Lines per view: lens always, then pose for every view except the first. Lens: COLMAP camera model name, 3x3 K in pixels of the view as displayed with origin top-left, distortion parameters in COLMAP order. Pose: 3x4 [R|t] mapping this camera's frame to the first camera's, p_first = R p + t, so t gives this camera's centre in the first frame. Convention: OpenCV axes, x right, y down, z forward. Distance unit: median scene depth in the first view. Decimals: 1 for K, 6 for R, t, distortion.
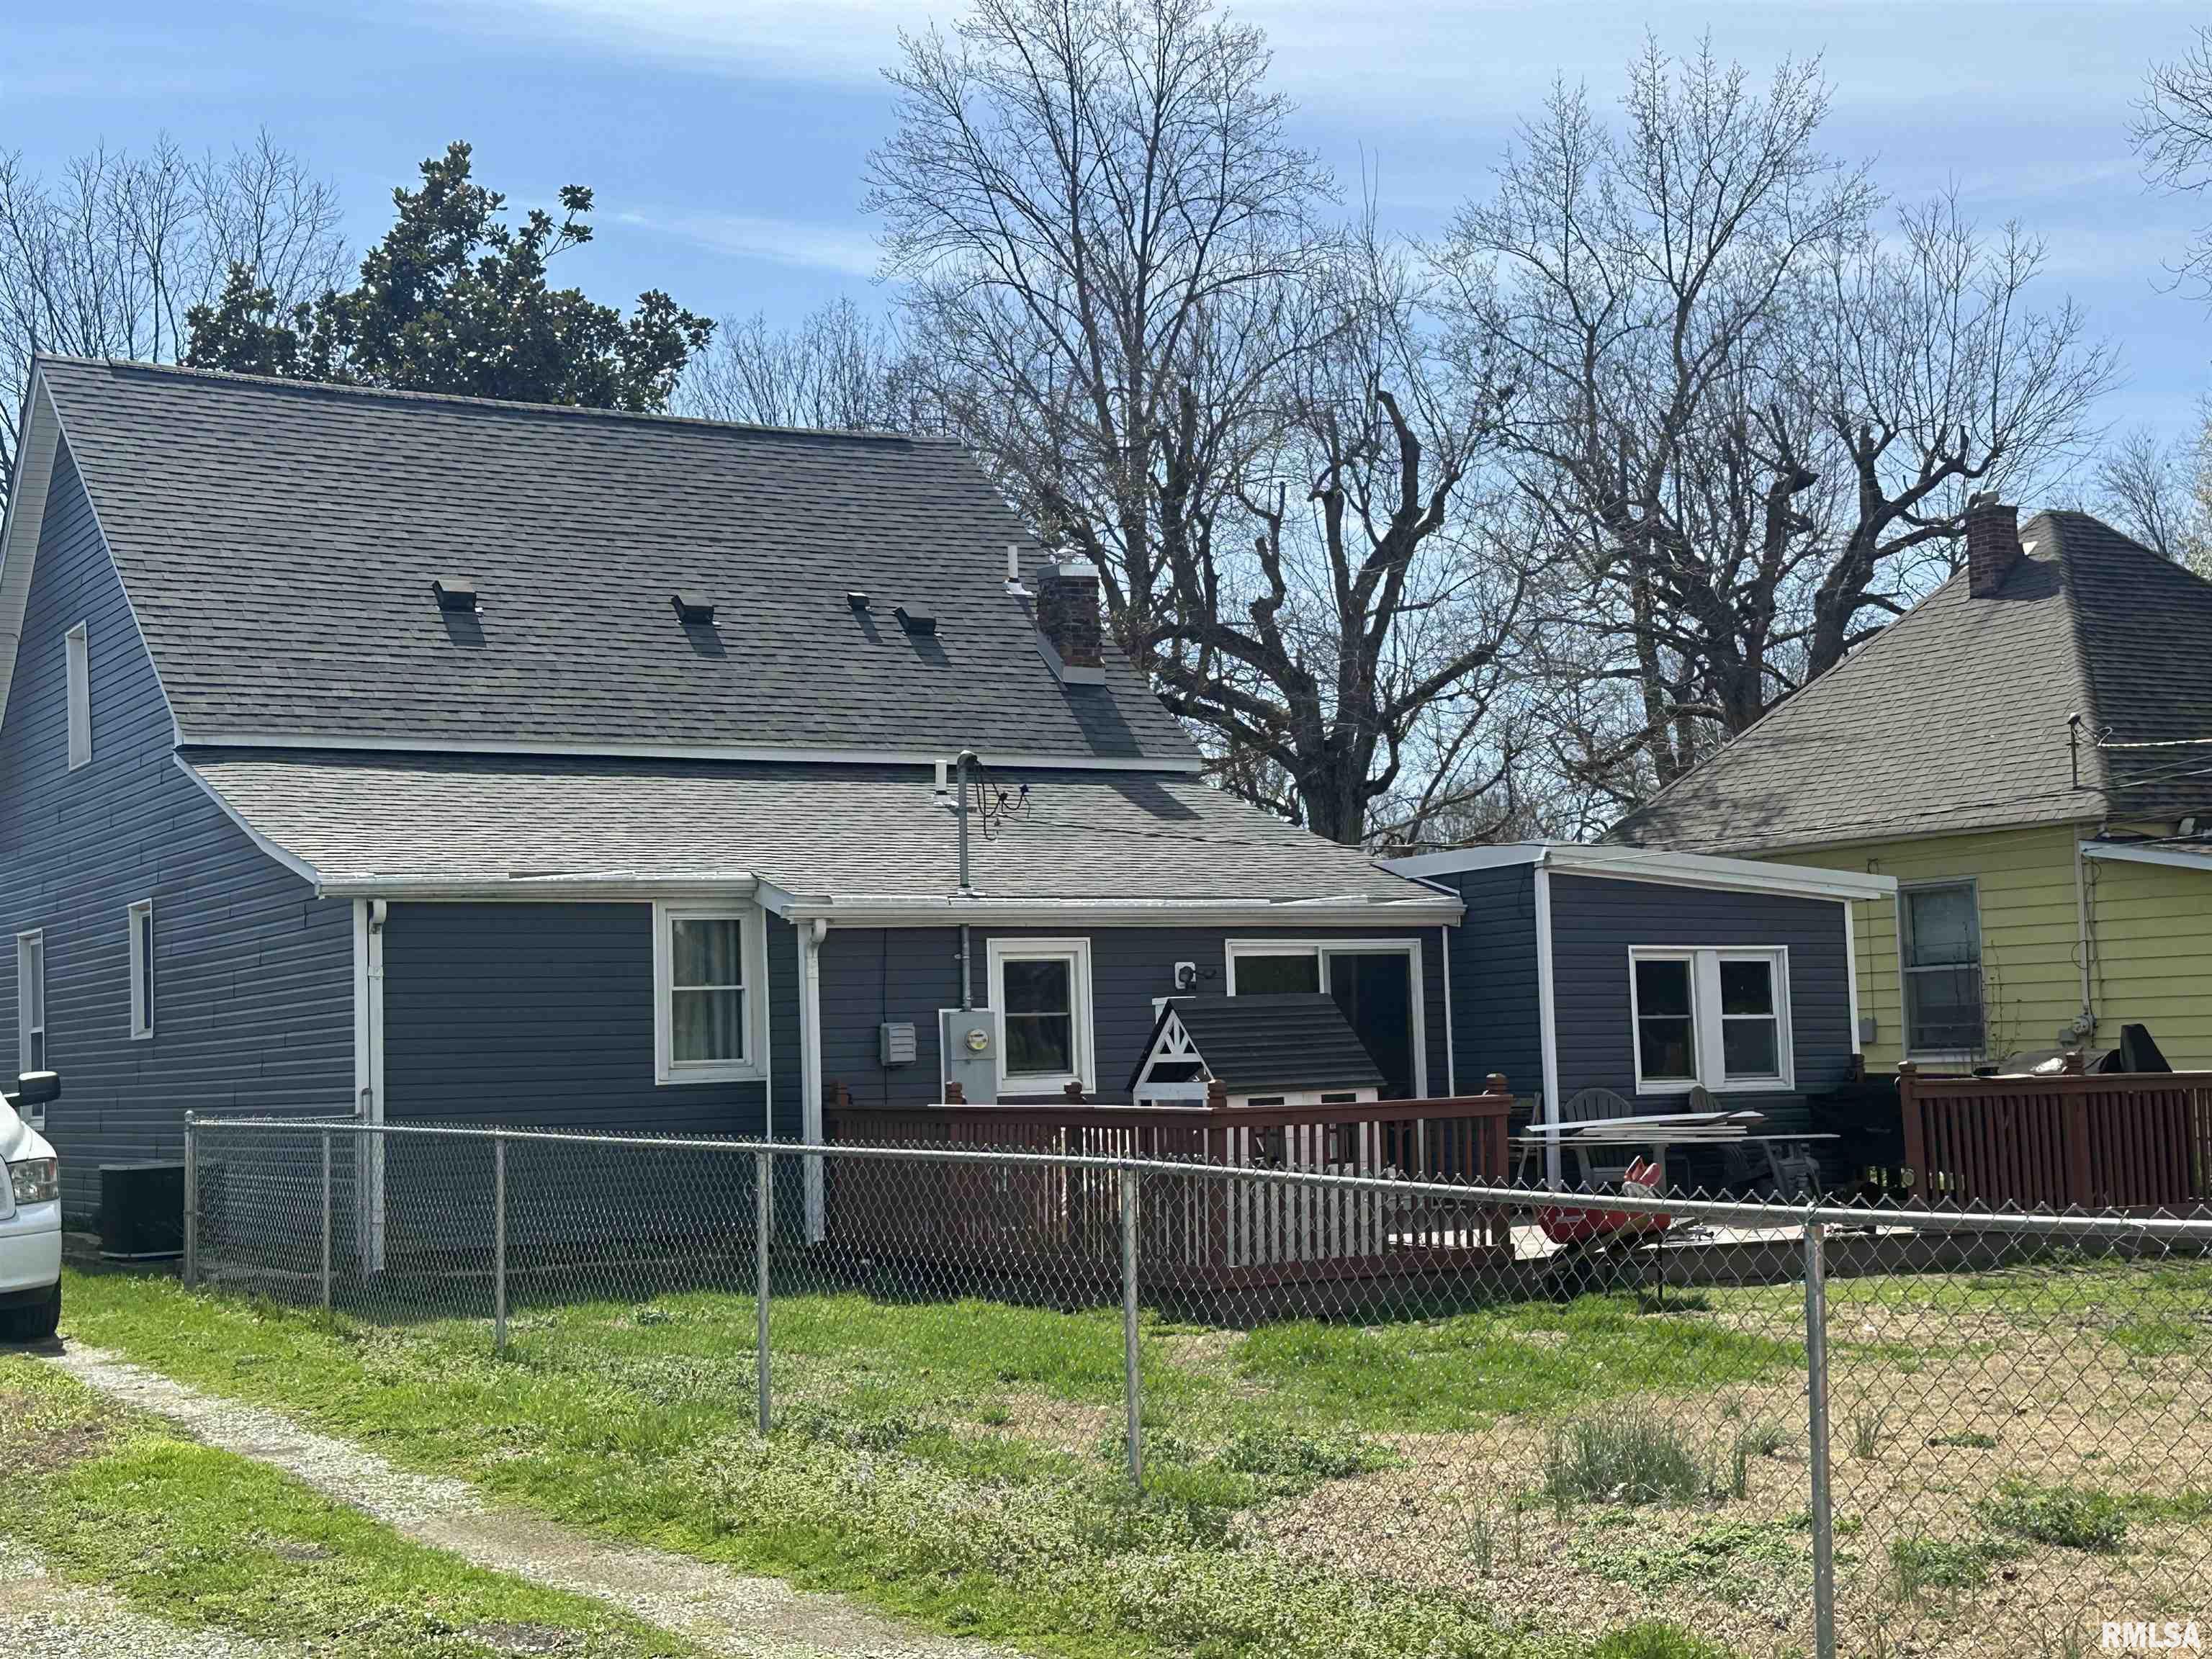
lens RADIAL K [[3030.0, 0, 1104.9], [0, 3030.0, 829.8], [0, 0, 1]] dist [0.152279, 0.000000]
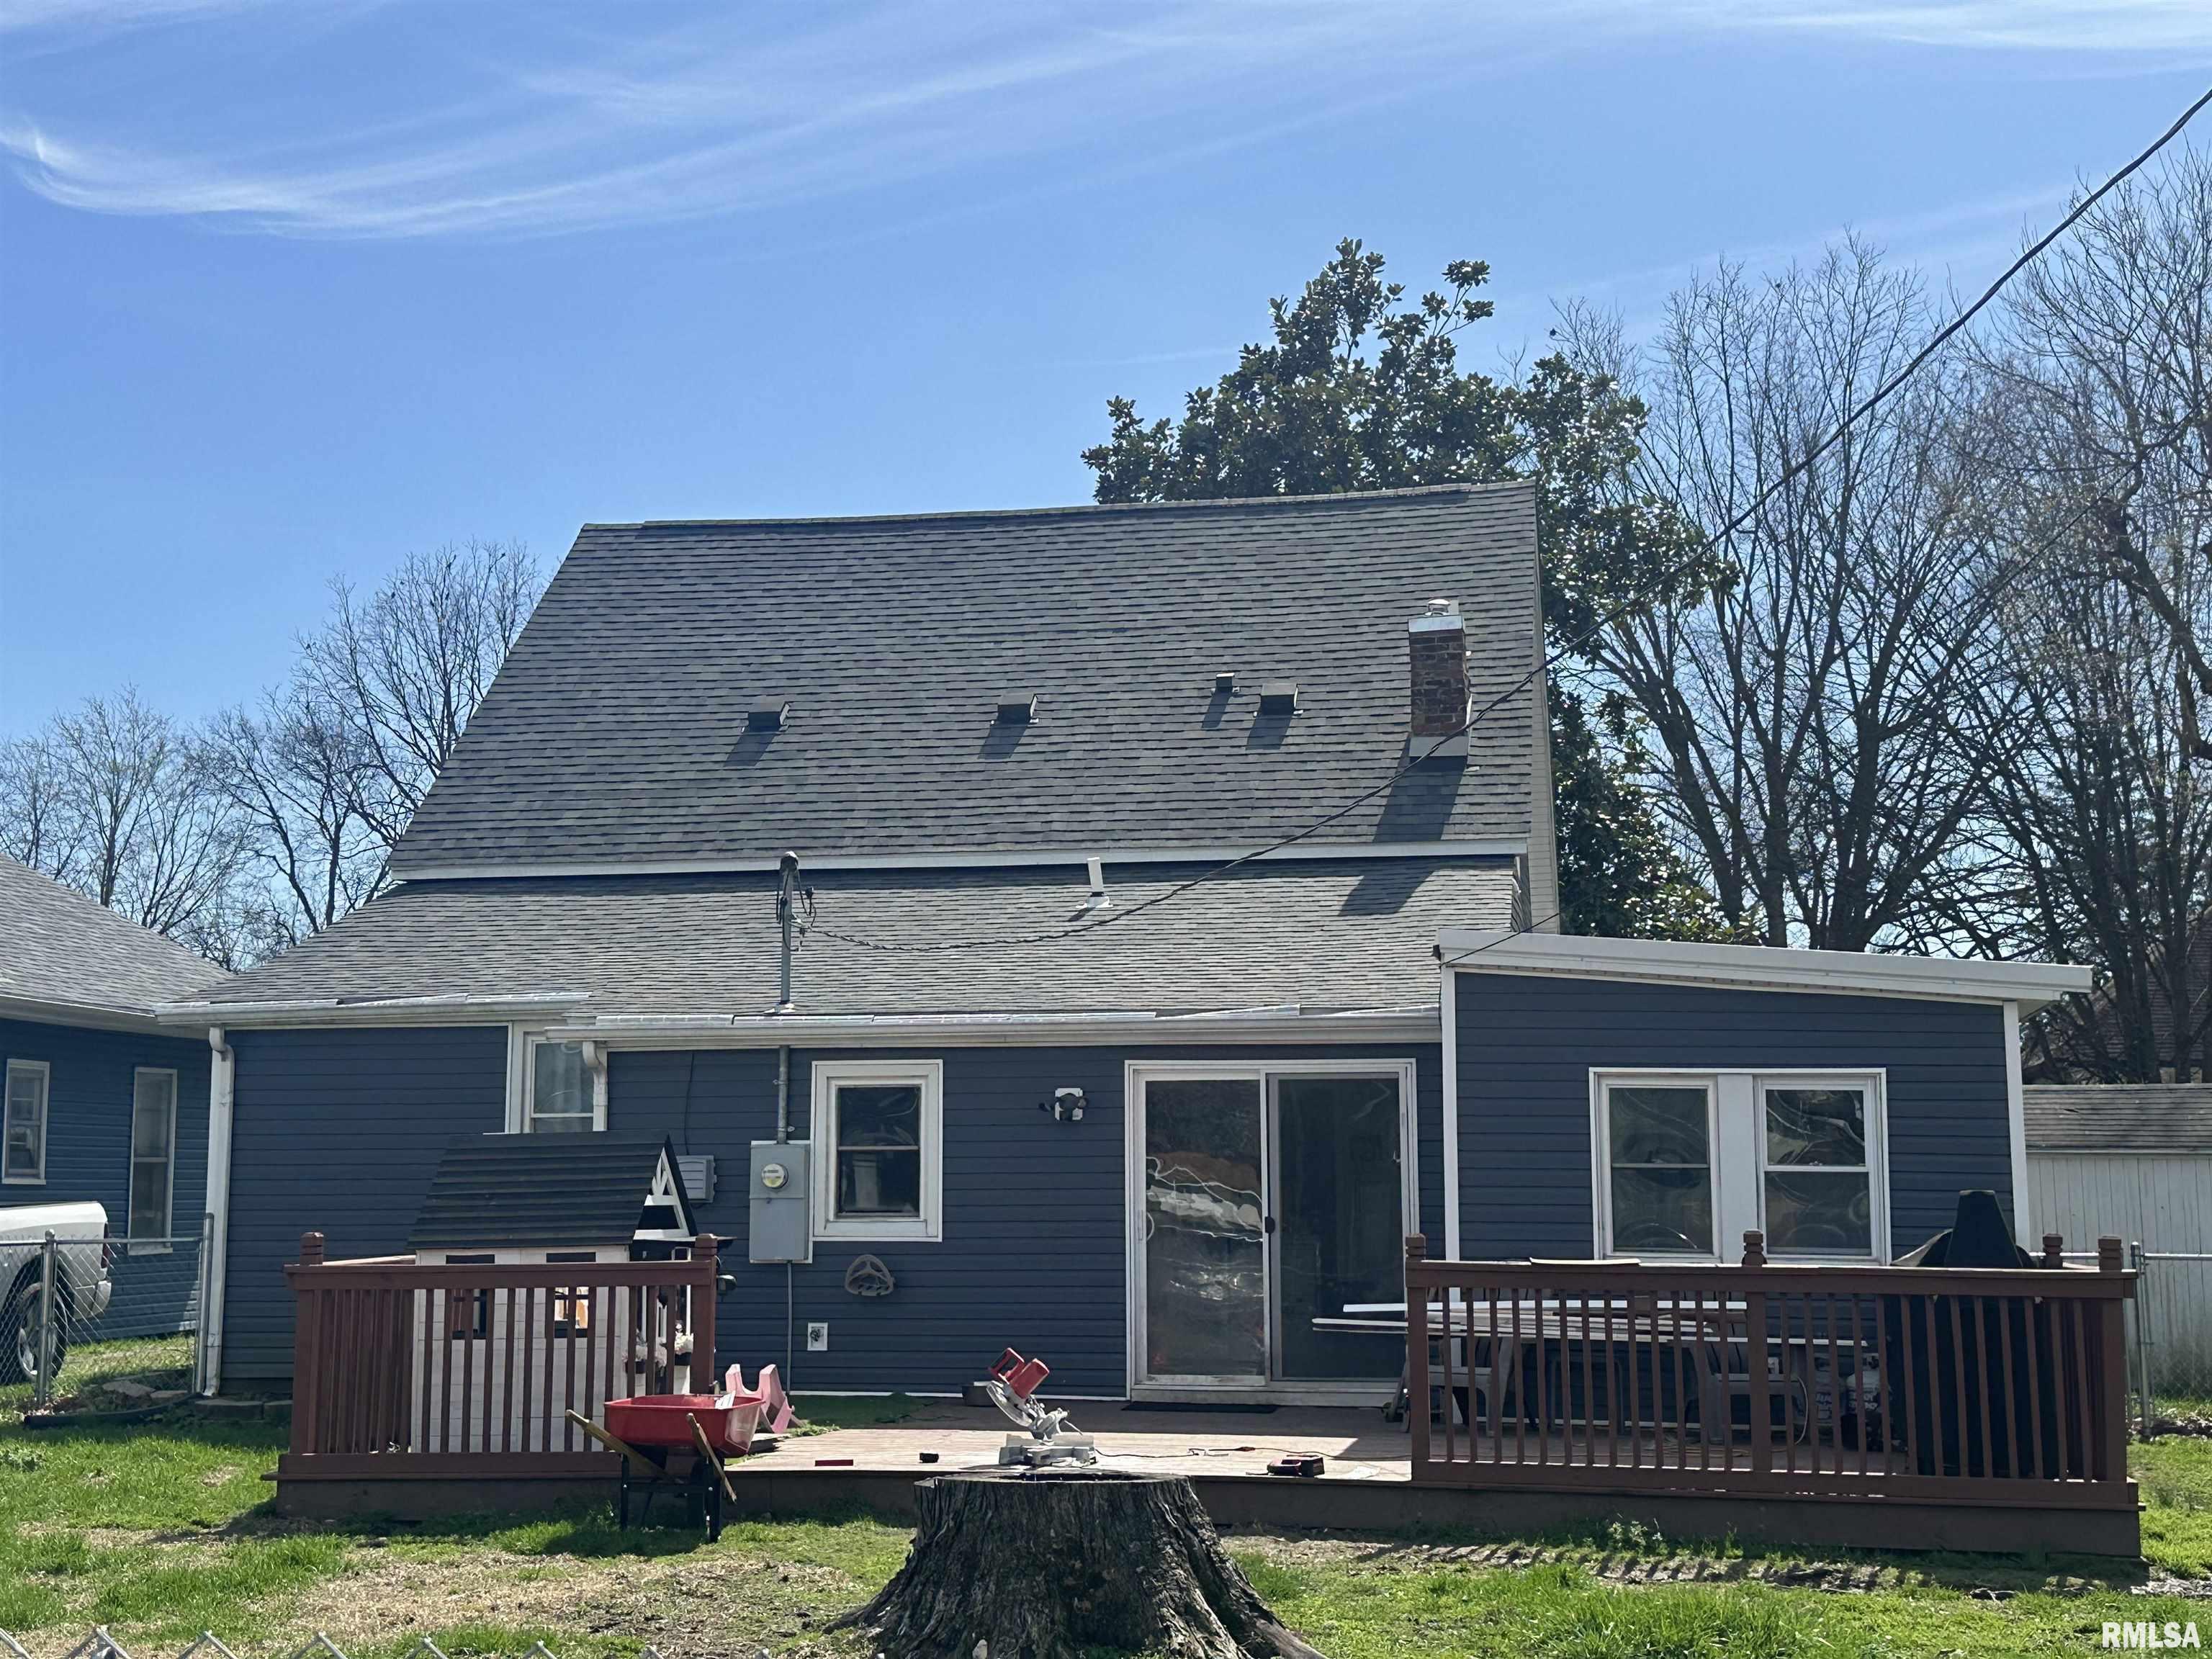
lens RADIAL K [[3030.0, 0, 1105.8], [0, 3030.0, 828.9], [0, 0, 1]] dist [0.152279, 0.000000]
pose [[0.767879, -0.051044, -0.638559, 0.590829], [0.028065, 0.998544, -0.046071, 0.010789], [0.639980, 0.017456, 0.768193, 0.359389]]
